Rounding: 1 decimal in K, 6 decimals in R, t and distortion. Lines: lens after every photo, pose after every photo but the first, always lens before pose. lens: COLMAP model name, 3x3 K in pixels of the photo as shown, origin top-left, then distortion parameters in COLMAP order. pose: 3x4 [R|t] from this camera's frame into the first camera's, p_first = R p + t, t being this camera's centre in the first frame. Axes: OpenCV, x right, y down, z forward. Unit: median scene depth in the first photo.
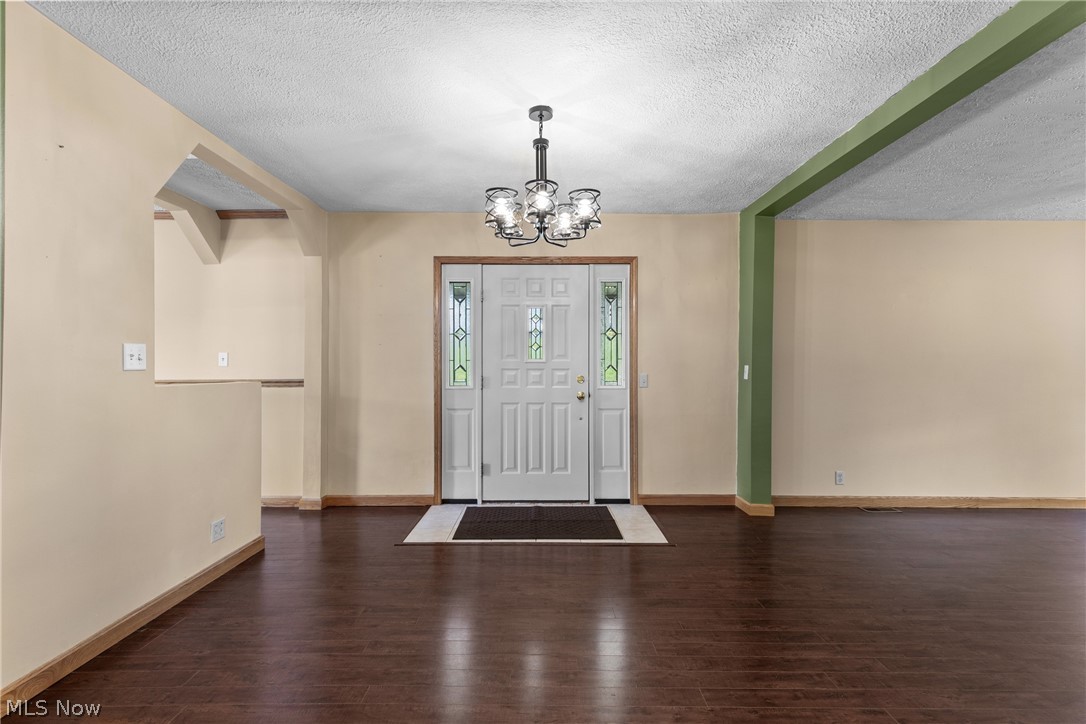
lens RADIAL K [[487.5, 0, 542.4], [0, 487.5, 367.7], [0, 0, 1]] dist [0.003802, 0.000559]
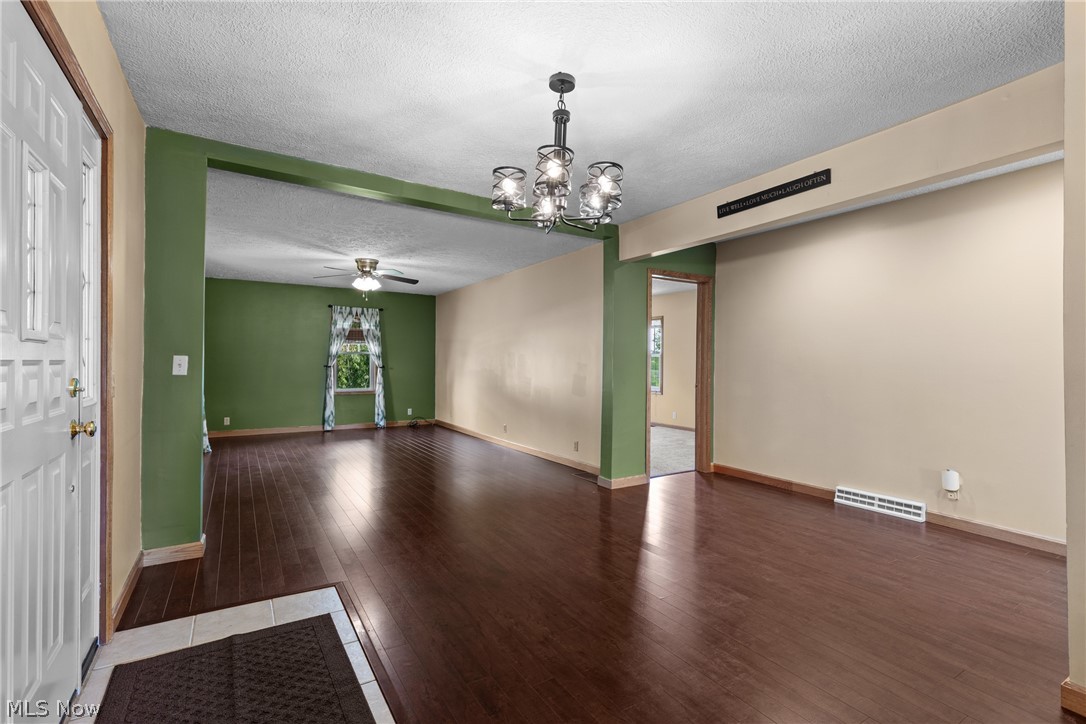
lens RADIAL K [[487.5, 0, 542.4], [0, 487.5, 367.7], [0, 0, 1]] dist [0.003802, 0.000559]
pose [[-0.527559, -0.016098, 0.849366, -0.438046], [-0.008446, 0.999870, 0.013704, -0.001286], [-0.849476, 0.000056, -0.527626, 0.866138]]
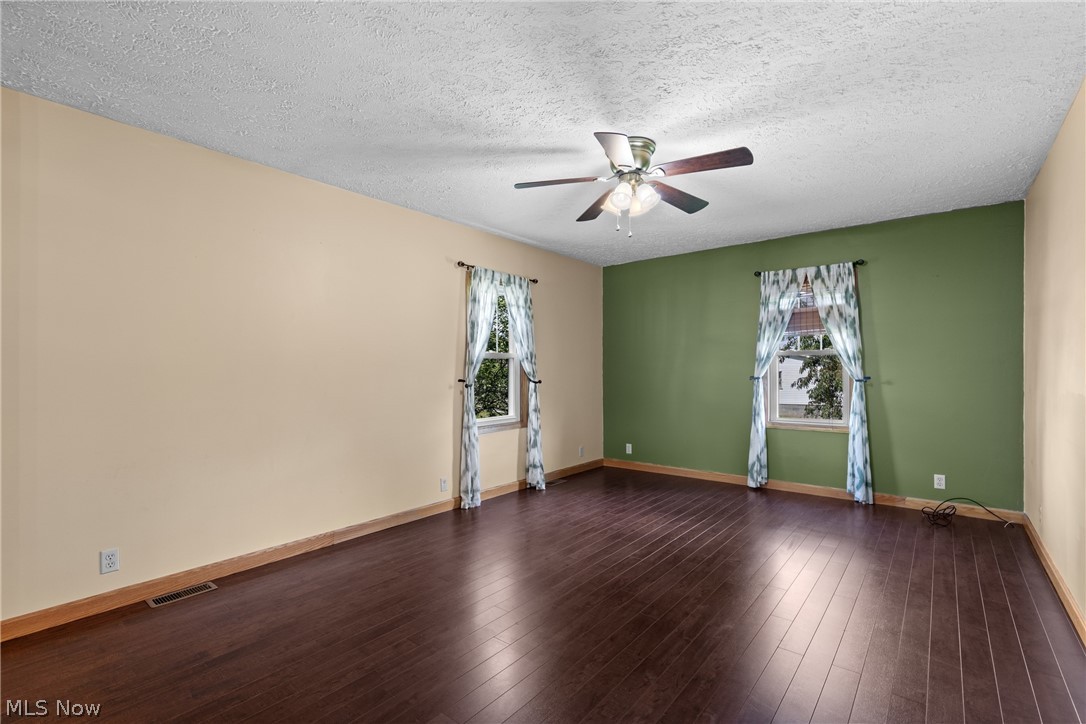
lens RADIAL K [[487.5, 0, 542.4], [0, 487.5, 367.7], [0, 0, 1]] dist [0.003802, 0.000559]
pose [[0.624532, -0.005772, 0.780978, 0.482190], [0.008658, 0.999962, 0.000467, -0.000672], [-0.780951, 0.006470, 0.624559, 0.232106]]
